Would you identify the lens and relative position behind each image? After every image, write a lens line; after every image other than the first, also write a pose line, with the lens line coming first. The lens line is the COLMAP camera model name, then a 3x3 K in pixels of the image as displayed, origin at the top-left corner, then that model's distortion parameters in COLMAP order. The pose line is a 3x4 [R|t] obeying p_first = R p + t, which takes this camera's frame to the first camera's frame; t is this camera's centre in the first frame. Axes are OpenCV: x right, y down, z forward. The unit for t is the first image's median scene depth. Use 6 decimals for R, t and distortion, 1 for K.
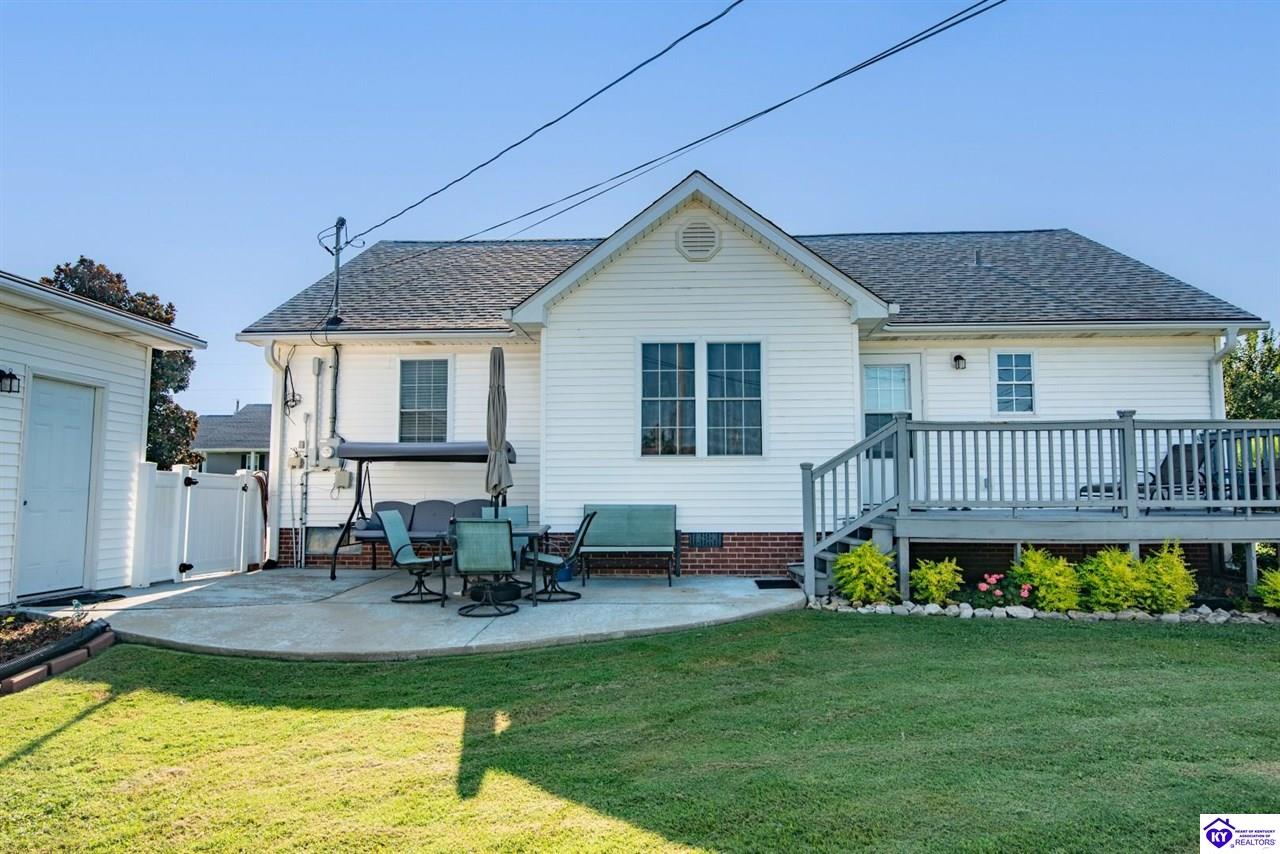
lens RADIAL K [[836.1, 0, 640.0], [0, 836.1, 427.0], [0, 0, 1]] dist [-0.000746, -0.000829]
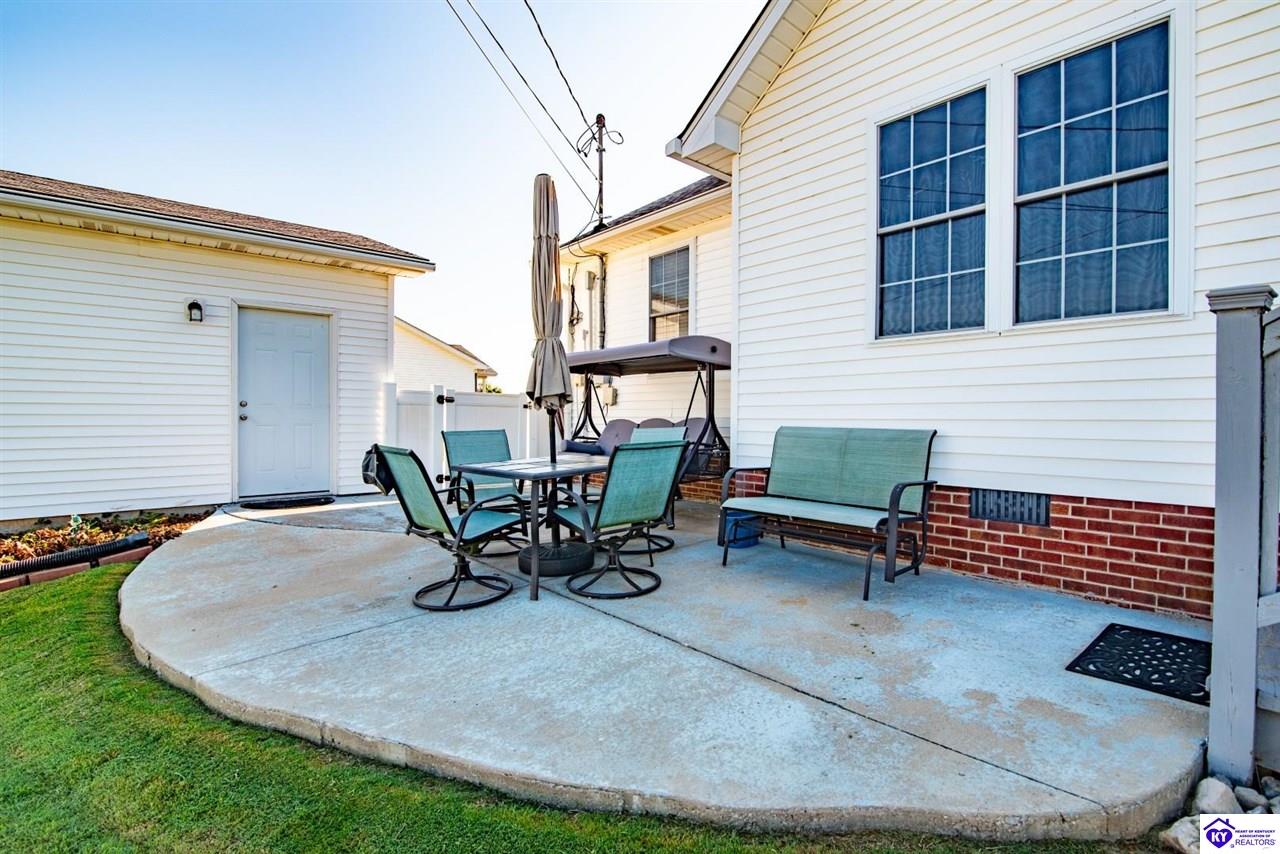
lens RADIAL K [[594.5, 0, 640.0], [0, 594.5, 427.0], [0, 0, 1]] dist [-0.016719, 0.000767]
pose [[0.678961, 0.016911, -0.733980, 0.181469], [0.055516, 0.995690, 0.074295, 0.055014], [0.732073, -0.091191, 0.675095, 0.631411]]
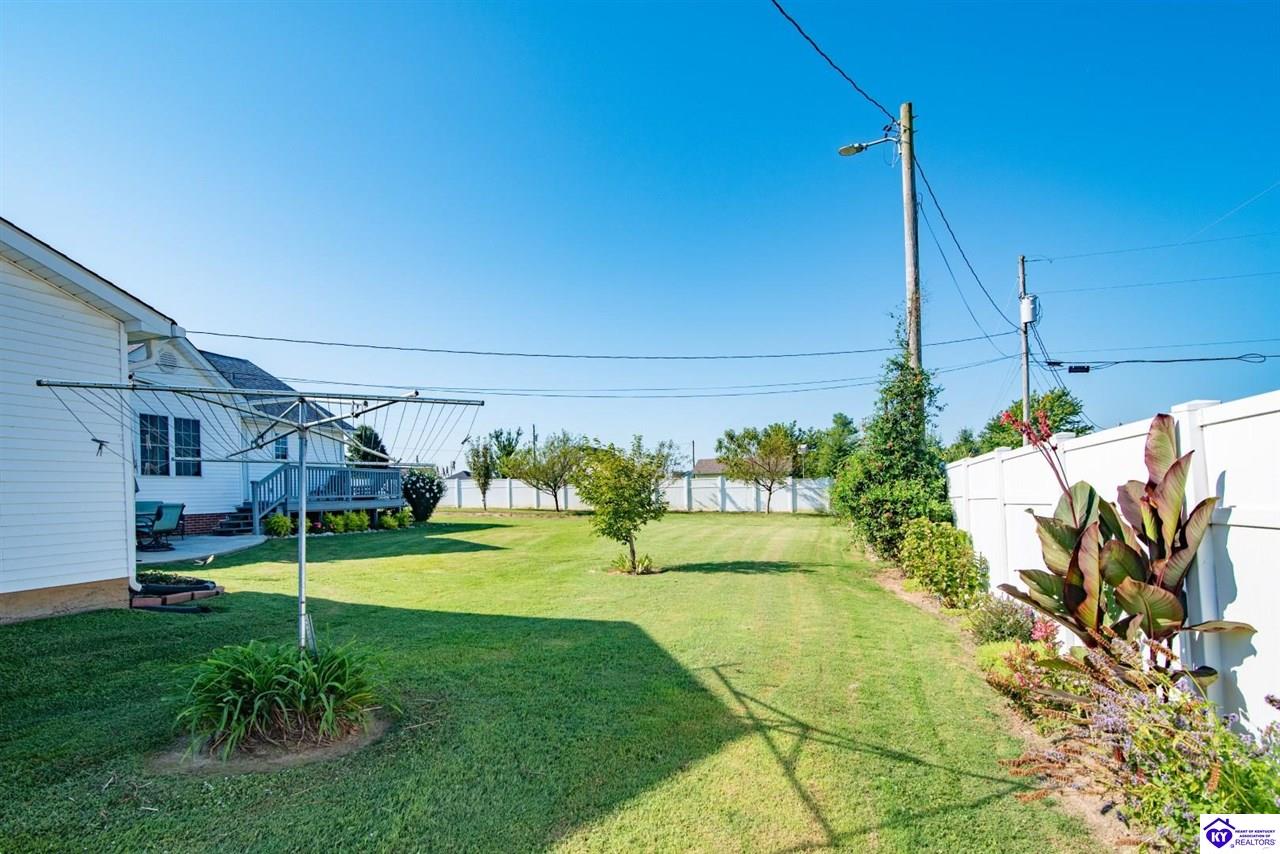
lens RADIAL K [[594.5, 0, 640.0], [0, 594.5, 427.0], [0, 0, 1]] dist [-0.016719, 0.000767]
pose [[0.220811, 0.094536, 0.970724, -1.012118], [-0.038292, 0.995364, -0.088225, 0.000152], [-0.974565, -0.017690, 0.223407, -0.352721]]
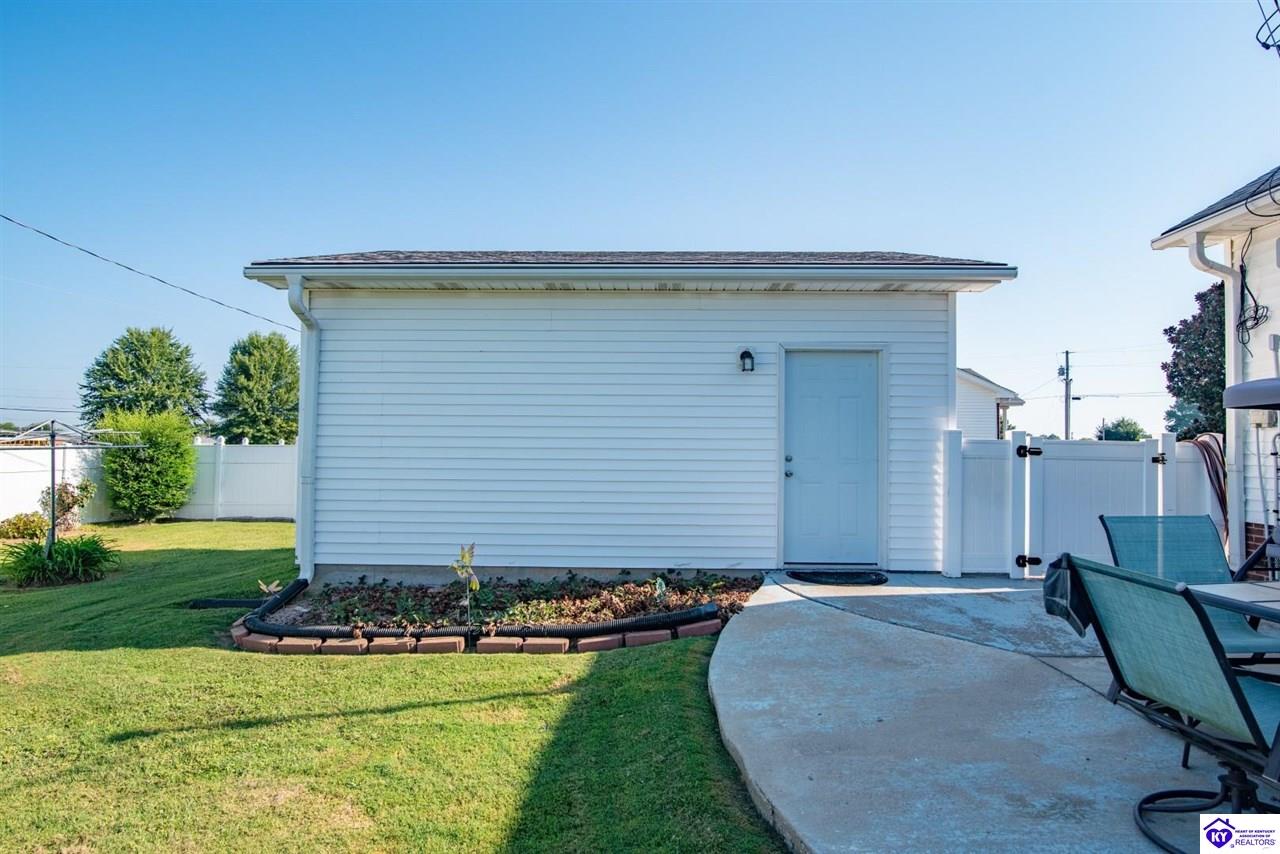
lens RADIAL K [[667.9, 0, 640.0], [0, 667.9, 427.0], [0, 0, 1]] dist [-0.006856, -0.000797]
pose [[0.027858, -0.029803, -0.999168, 0.067280], [0.076299, 0.996703, -0.027602, 0.030799], [0.996696, -0.075466, 0.030040, 0.591292]]
